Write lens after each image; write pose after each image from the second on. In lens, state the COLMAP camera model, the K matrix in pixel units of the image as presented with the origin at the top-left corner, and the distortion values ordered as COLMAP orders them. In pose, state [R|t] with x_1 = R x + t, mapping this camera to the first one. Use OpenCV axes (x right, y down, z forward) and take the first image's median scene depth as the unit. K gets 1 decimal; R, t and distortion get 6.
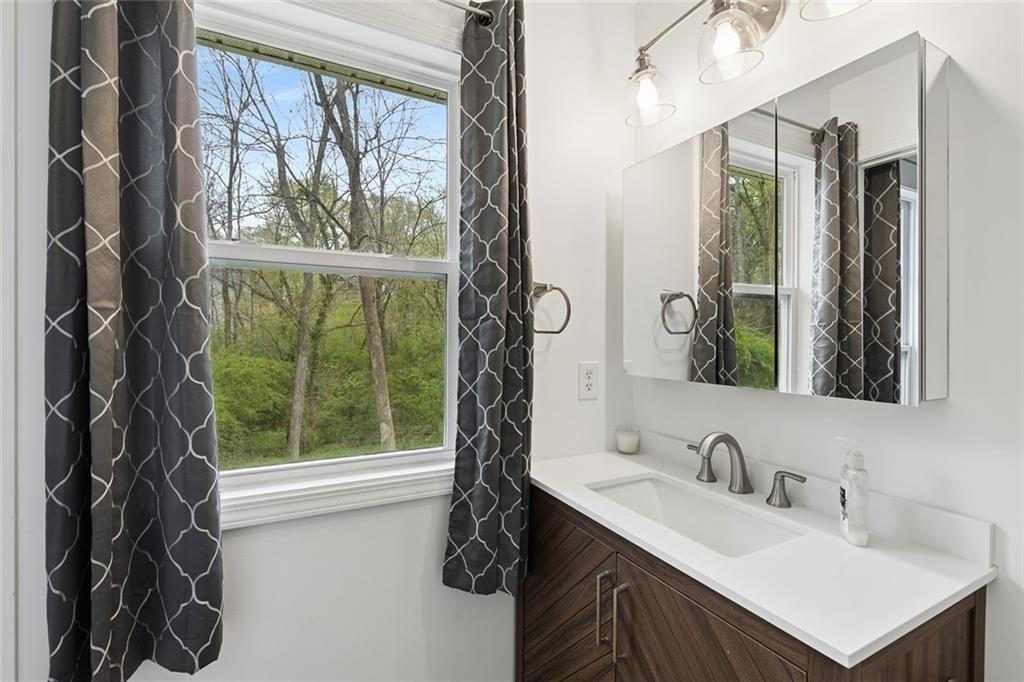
lens RADIAL K [[460.6, 0, 505.5], [0, 460.6, 335.4], [0, 0, 1]] dist [0.010654, -0.002088]
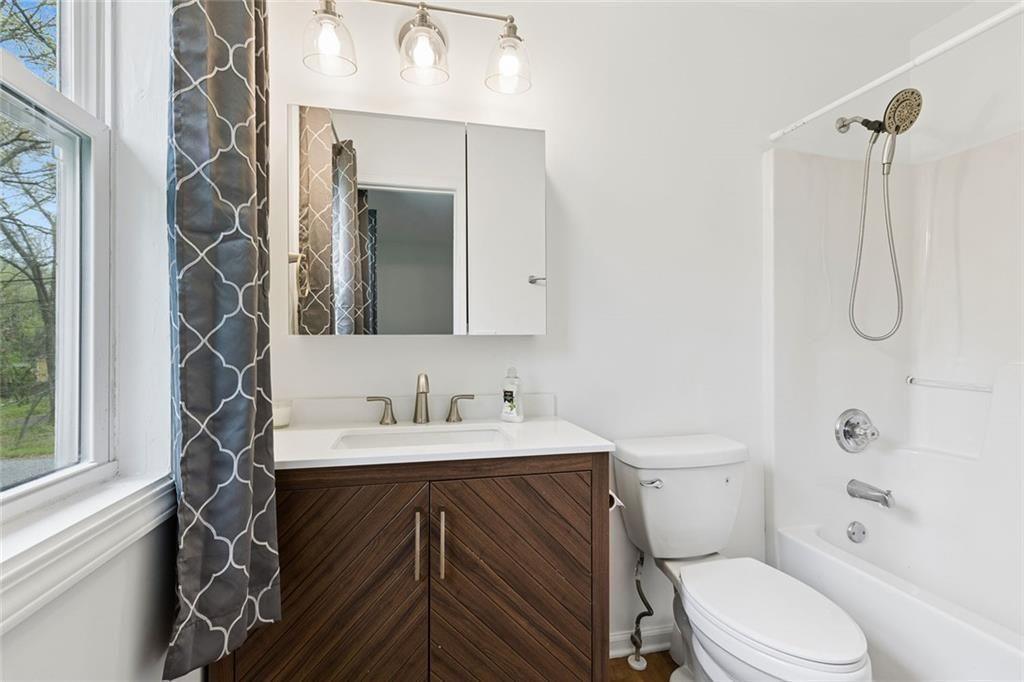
lens RADIAL K [[460.6, 0, 504.0], [0, 460.6, 340.4], [0, 0, 1]] dist [0.010654, -0.002088]
pose [[0.260207, 0.002536, 0.965550, -0.586754], [0.010916, 0.999925, -0.005568, 0.122293], [-0.965491, 0.011989, 0.260159, 0.442368]]
